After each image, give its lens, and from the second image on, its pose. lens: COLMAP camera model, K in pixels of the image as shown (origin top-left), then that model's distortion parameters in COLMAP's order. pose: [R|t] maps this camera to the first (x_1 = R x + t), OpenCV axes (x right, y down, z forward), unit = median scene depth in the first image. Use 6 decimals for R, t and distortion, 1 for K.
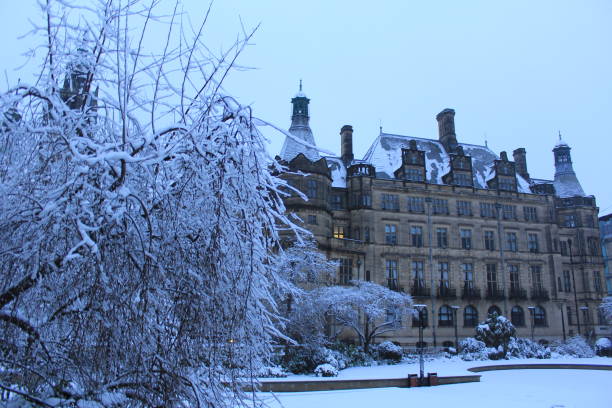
lens RADIAL K [[512.3, 0, 306.0], [0, 512.3, 204.0], [0, 0, 1]] dist [-0.162178, 0.138634]
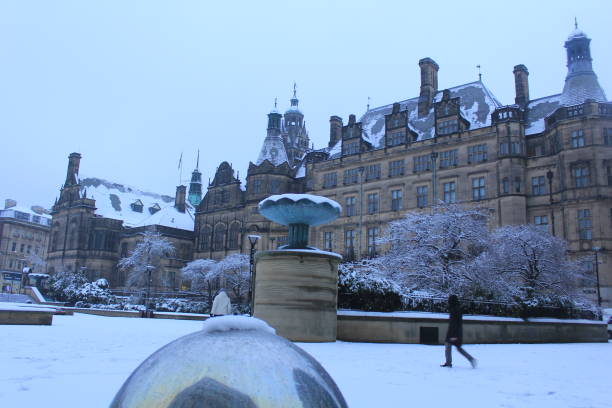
lens RADIAL K [[525.4, 0, 306.0], [0, 525.4, 204.0], [0, 0, 1]] dist [-0.160417, 0.145448]
pose [[0.540322, -0.164151, -0.825292, 1.024067], [0.175198, 0.981239, -0.080466, 0.124487], [0.823018, -0.101112, 0.558944, 0.303298]]
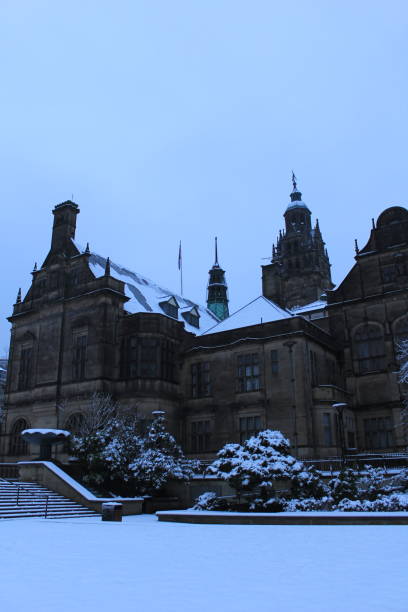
lens RADIAL K [[512.3, 0, 202.8], [0, 512.3, 315.1], [0, 0, 1]] dist [-0.162178, 0.138634]
pose [[0.651205, -0.255712, -0.714523, 0.143701], [0.202898, 0.965913, -0.160761, 0.080025], [0.731276, -0.040287, 0.680891, 0.214252]]
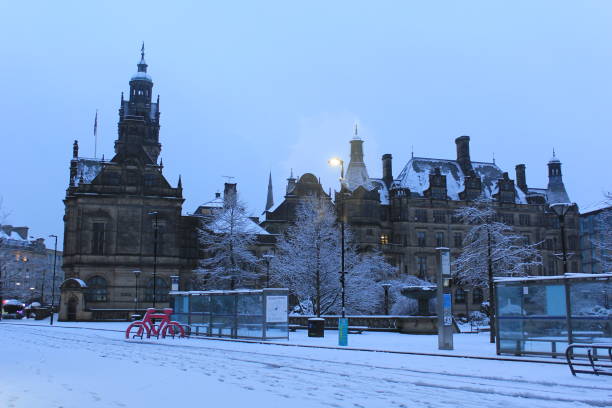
lens RADIAL K [[631.5, 0, 306.0], [0, 631.5, 204.0], [0, 0, 1]] dist [-0.104845, 0.002525]
pose [[0.999733, -0.009264, 0.021178, -0.177118], [0.007458, 0.996453, 0.083823, -0.173262], [-0.021880, -0.083643, 0.996256, -0.673319]]
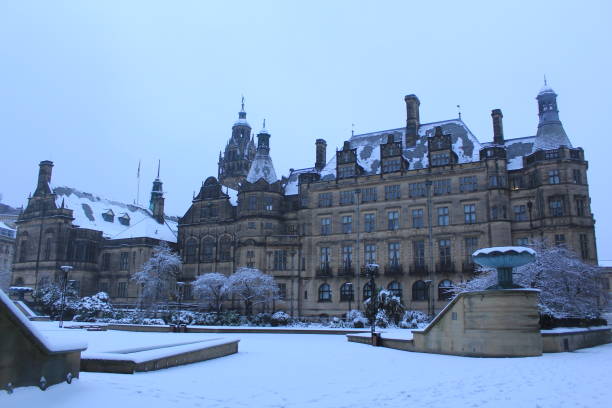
lens RADIAL K [[512.3, 0, 306.0], [0, 512.3, 204.0], [0, 0, 1]] dist [-0.162178, 0.138634]
pose [[0.711442, -0.151667, -0.686183, 0.929593], [0.168354, 0.984783, -0.043115, 0.049393], [0.682281, -0.084848, 0.726150, 0.077307]]
